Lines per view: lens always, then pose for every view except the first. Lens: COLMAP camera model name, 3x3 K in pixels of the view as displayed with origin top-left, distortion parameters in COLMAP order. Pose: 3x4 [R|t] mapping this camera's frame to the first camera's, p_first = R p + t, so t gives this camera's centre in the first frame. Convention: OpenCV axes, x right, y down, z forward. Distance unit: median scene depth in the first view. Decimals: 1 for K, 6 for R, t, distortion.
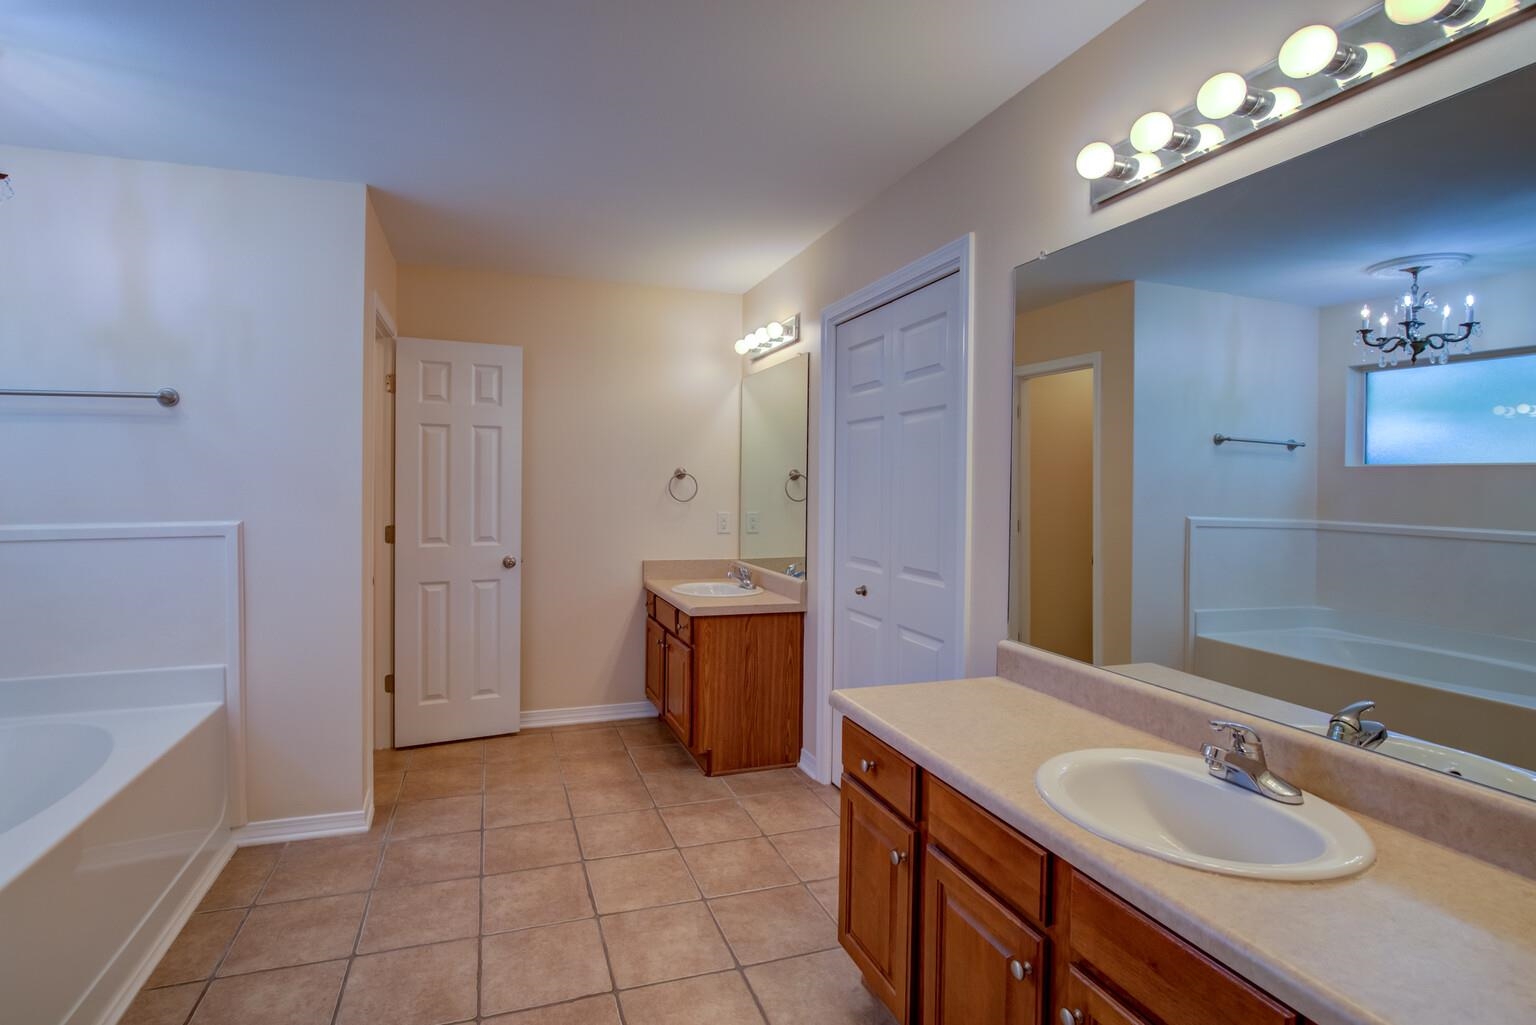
lens RADIAL K [[712.5, 0, 709.5], [0, 712.5, 493.6], [0, 0, 1]] dist [-0.015241, 0.002836]
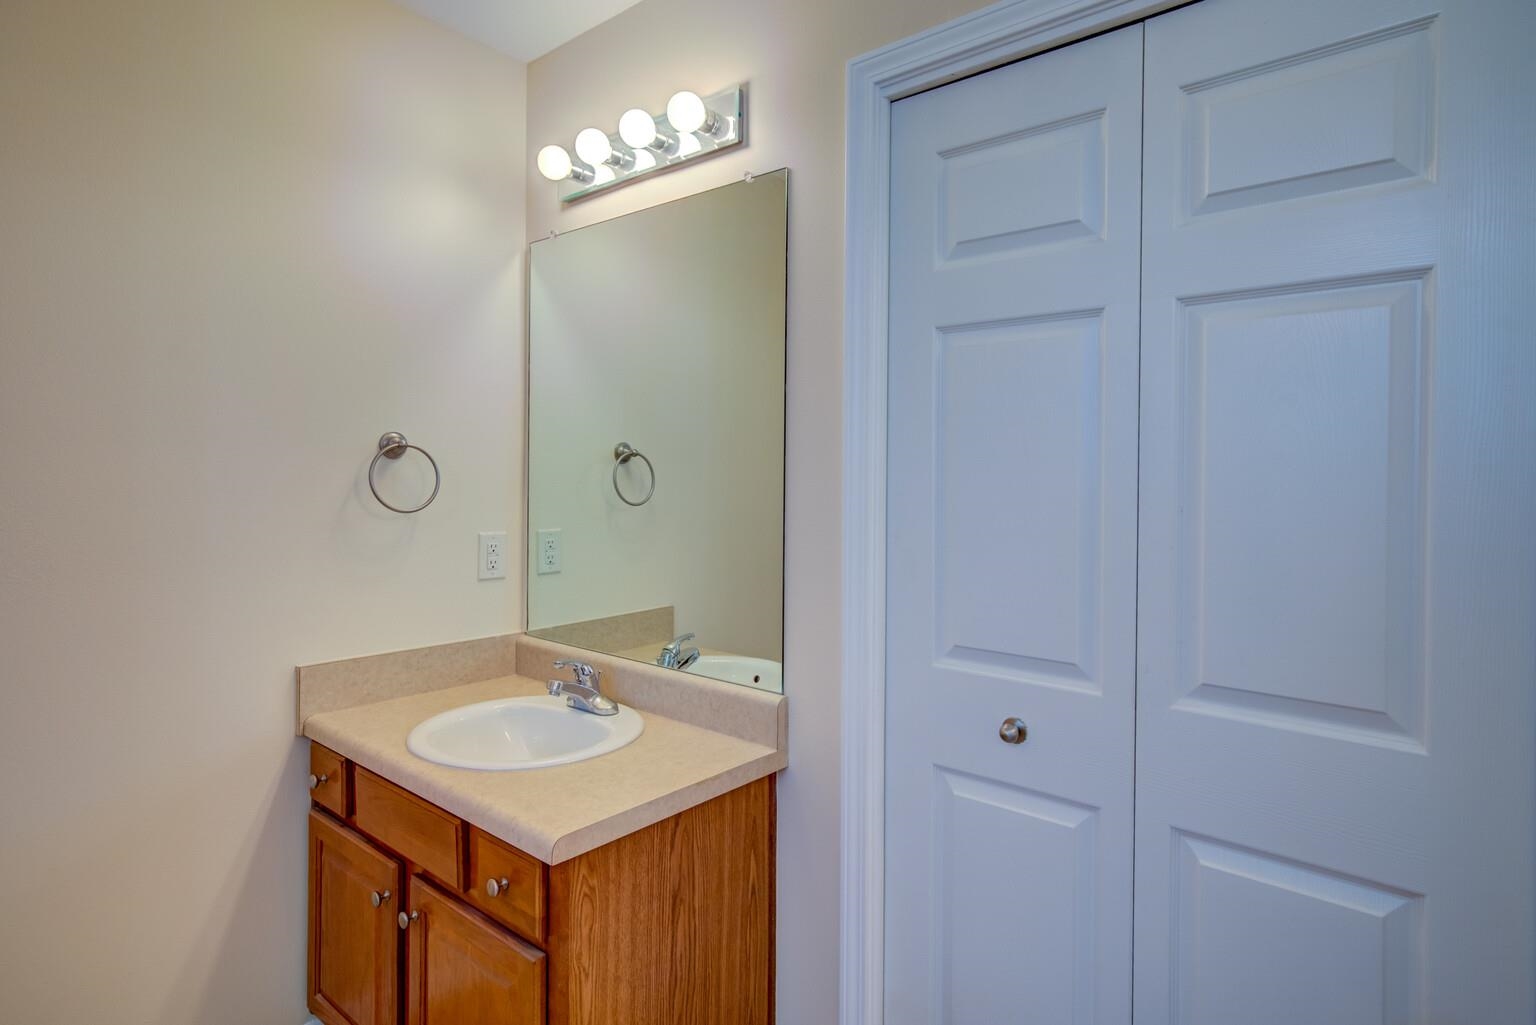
lens RADIAL K [[829.1, 0, 764.0], [0, 829.1, 477.2], [0, 0, 1]] dist [0.005245, 0.000257]
pose [[0.847788, -0.009859, 0.530243, -0.142511], [0.007348, 0.999950, 0.006844, -0.014165], [-0.530284, -0.001906, 0.847818, 0.583068]]
